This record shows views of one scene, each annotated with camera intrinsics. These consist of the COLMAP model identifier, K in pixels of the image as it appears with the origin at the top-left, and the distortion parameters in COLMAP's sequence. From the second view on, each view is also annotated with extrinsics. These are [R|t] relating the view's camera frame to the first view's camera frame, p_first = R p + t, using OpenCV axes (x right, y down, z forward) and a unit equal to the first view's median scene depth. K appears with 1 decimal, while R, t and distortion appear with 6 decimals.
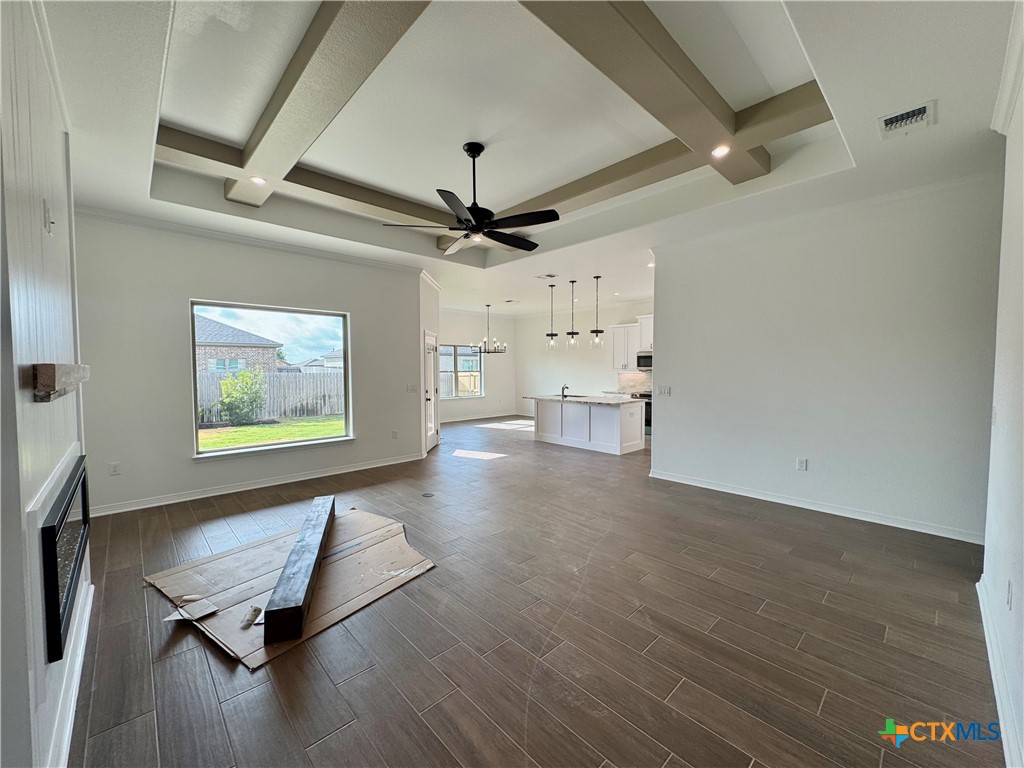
lens RADIAL K [[408.1, 0, 512.9], [0, 408.1, 385.5], [0, 0, 1]] dist [-0.001588, 0.000663]
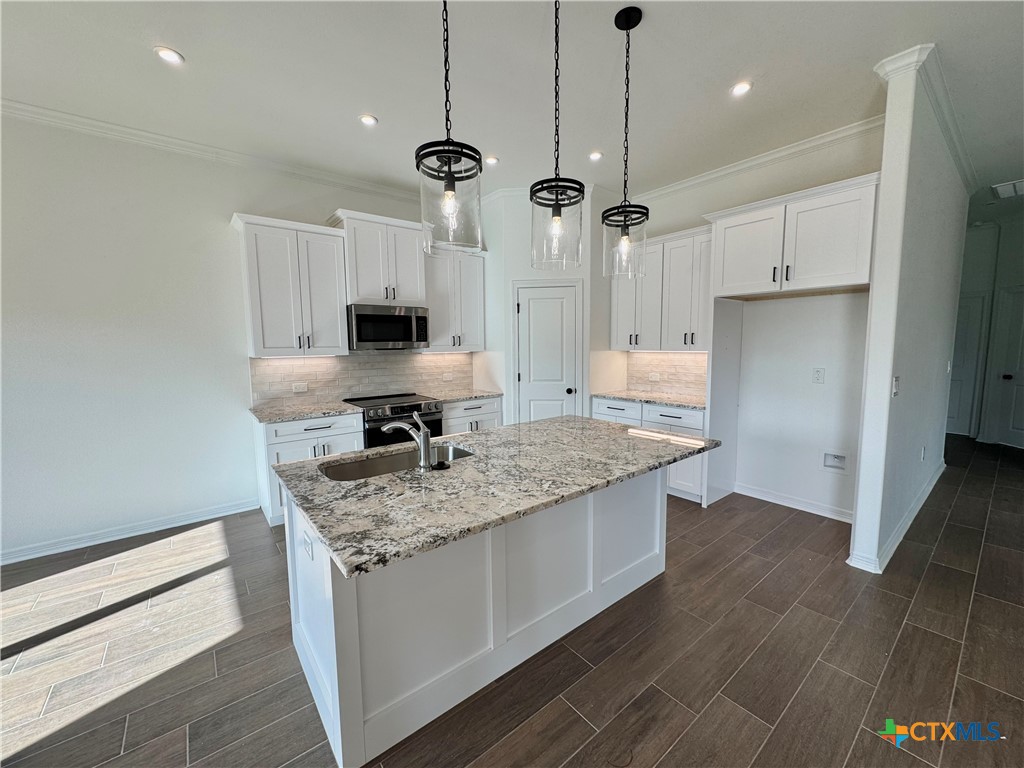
lens RADIAL K [[408.1, 0, 511.8], [0, 408.1, 385.9], [0, 0, 1]] dist [-0.001588, 0.000663]
pose [[0.087599, -0.102446, 0.990874, -0.192178], [0.055602, 0.993650, 0.097818, -0.082497], [-0.994603, 0.046525, 0.092739, 1.966611]]
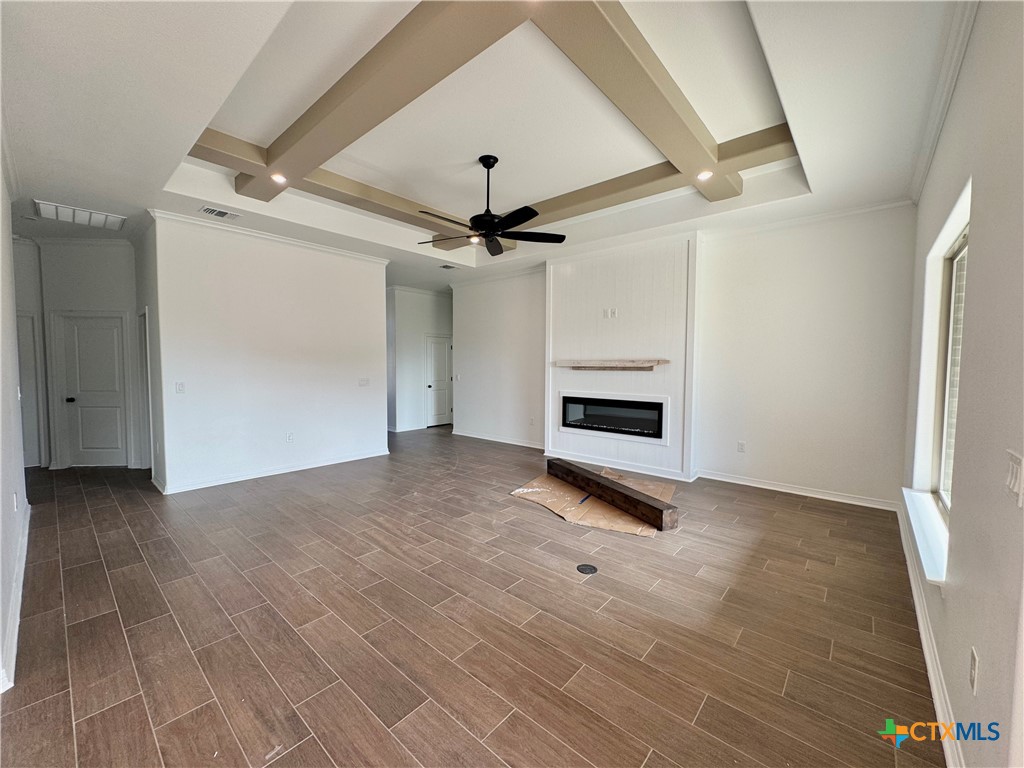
lens RADIAL K [[408.1, 0, 509.6], [0, 408.1, 382.4], [0, 0, 1]] dist [-0.001588, 0.000663]
pose [[-0.996176, 0.003511, -0.087300, -0.049512], [-0.004412, 0.995897, 0.090390, -0.076346], [0.087259, 0.090430, -0.992073, 1.932349]]
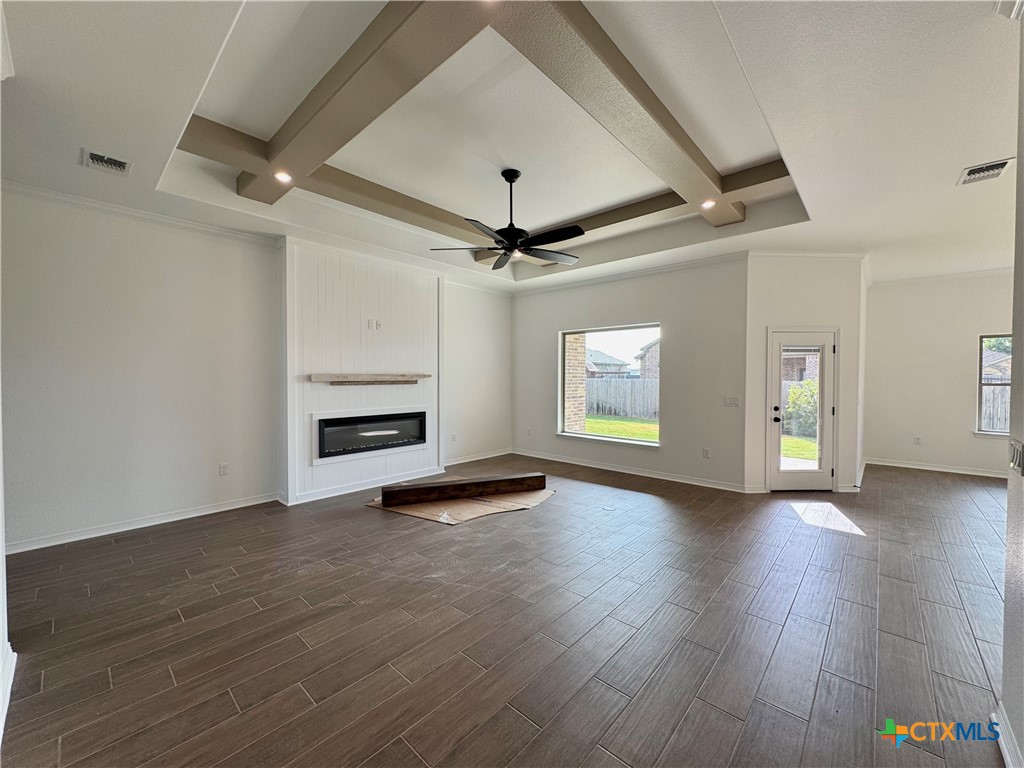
lens RADIAL K [[408.1, 0, 511.0], [0, 408.1, 385.0], [0, 0, 1]] dist [-0.001588, 0.000663]
pose [[0.070757, 0.024878, -0.997183, 0.899083], [-0.048639, 0.998586, 0.021462, -0.038937], [0.996307, 0.046983, 0.071867, 0.847383]]
